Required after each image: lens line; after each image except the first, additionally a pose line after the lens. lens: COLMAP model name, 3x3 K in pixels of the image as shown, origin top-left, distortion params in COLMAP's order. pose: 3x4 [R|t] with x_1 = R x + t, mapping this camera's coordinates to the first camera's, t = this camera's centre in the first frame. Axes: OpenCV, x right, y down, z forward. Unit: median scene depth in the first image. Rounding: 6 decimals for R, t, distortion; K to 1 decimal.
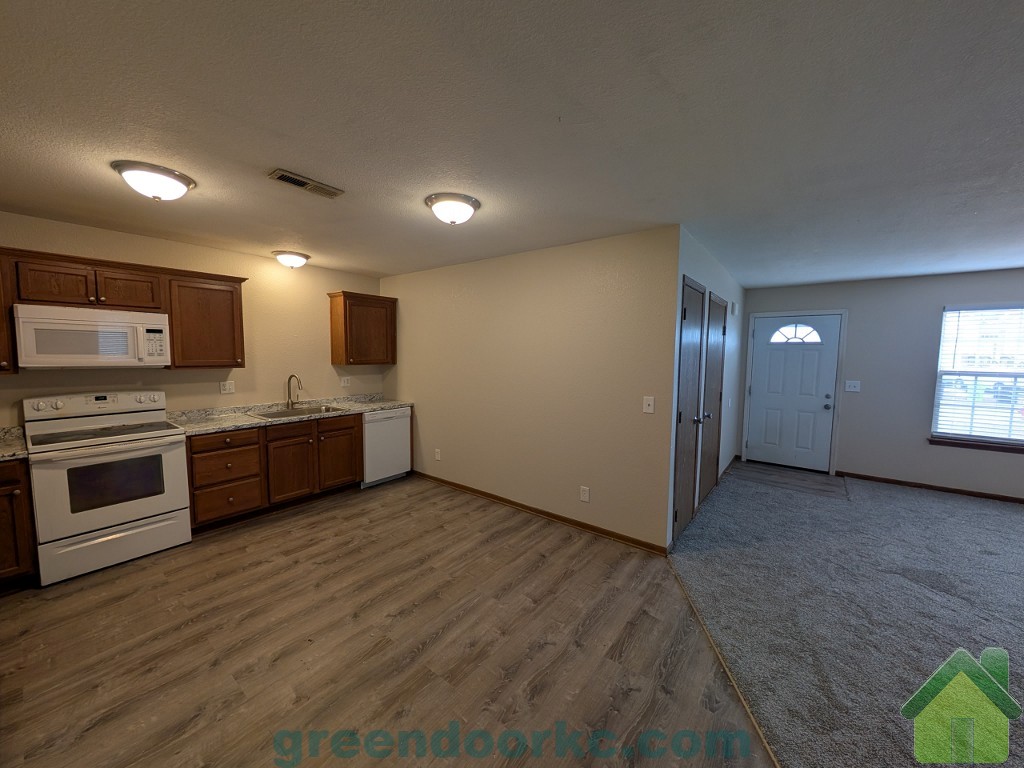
lens RADIAL K [[386.5, 0, 504.1], [0, 386.5, 382.0], [0, 0, 1]] dist [-0.000307, 0.000077]
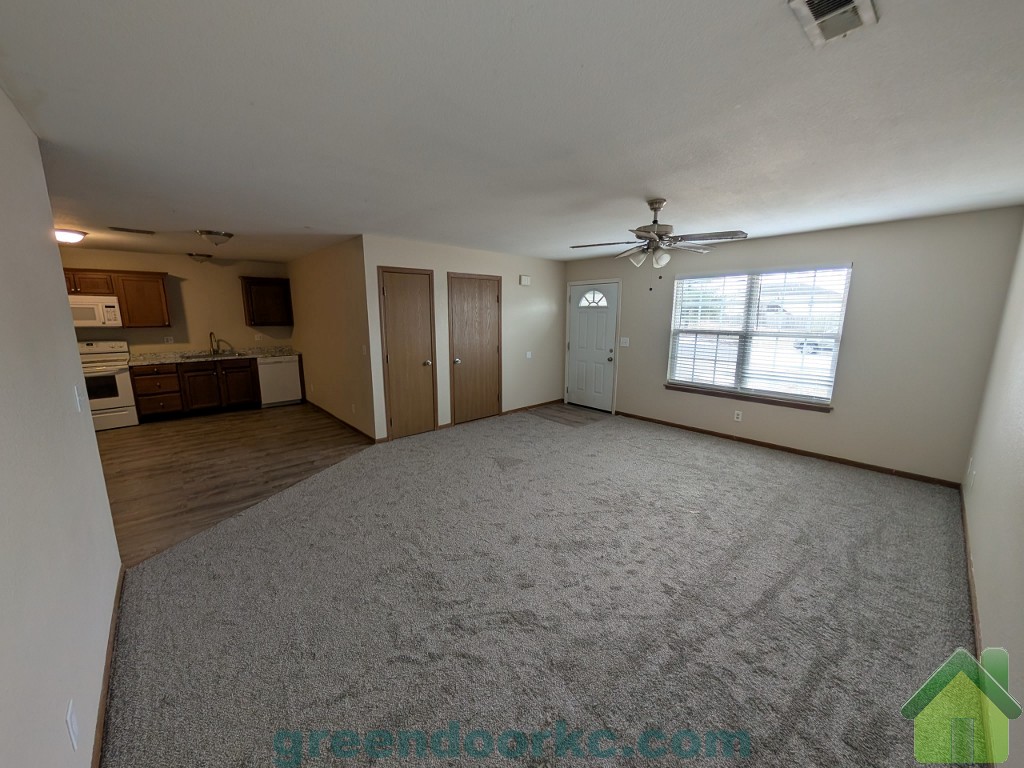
lens RADIAL K [[386.5, 0, 504.1], [0, 386.5, 382.0], [0, 0, 1]] dist [-0.000307, 0.000077]
pose [[0.984595, 0.022536, -0.173394, 1.125167], [-0.005234, 0.995014, 0.099599, 0.024047], [0.174774, -0.097157, 0.979803, -0.428511]]
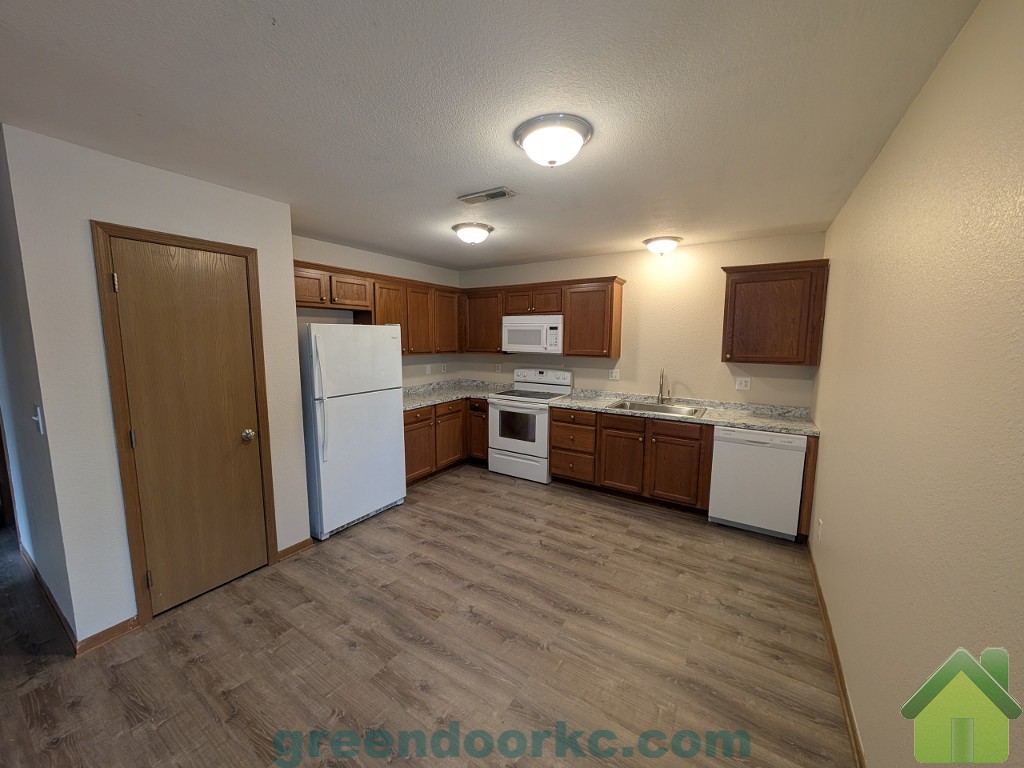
lens RADIAL K [[386.5, 0, 504.1], [0, 386.5, 382.0], [0, 0, 1]] dist [-0.000307, 0.000077]
pose [[0.091702, 0.109549, -0.989742, 0.453546], [-0.083931, 0.991244, 0.101939, -0.063356], [0.992243, 0.073722, 0.100094, 0.660516]]
